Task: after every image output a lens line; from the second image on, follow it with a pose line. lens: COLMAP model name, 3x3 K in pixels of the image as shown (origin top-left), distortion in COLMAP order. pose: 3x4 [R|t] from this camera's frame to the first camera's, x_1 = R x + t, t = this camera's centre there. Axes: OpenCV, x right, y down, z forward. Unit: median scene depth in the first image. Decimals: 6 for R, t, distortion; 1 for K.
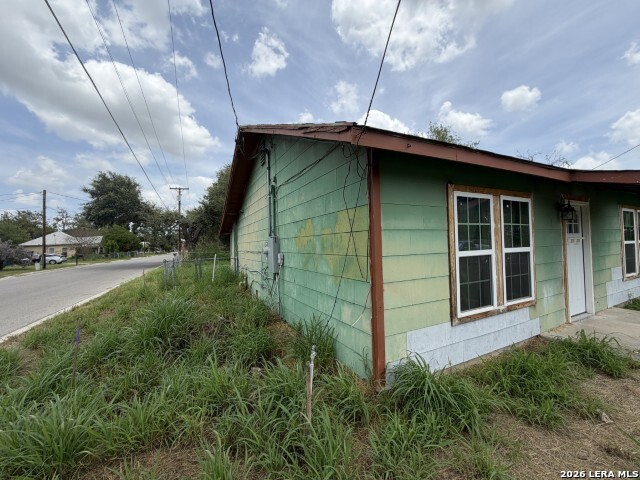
lens RADIAL K [[255.9, 0, 319.7], [0, 255.9, 239.9], [0, 0, 1]] dist [0.001113, 0.000152]
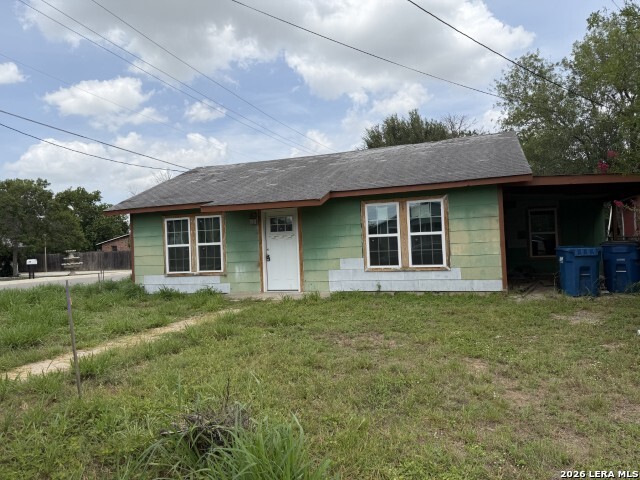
lens RADIAL K [[447.3, 0, 319.9], [0, 447.3, 240.3], [0, 0, 1]] dist [-0.000512, -0.000081]
pose [[0.719021, -0.018290, -0.694748, 3.883710], [0.032229, 0.999456, 0.007043, 0.016348], [0.694241, -0.027455, 0.719219, -0.837865]]
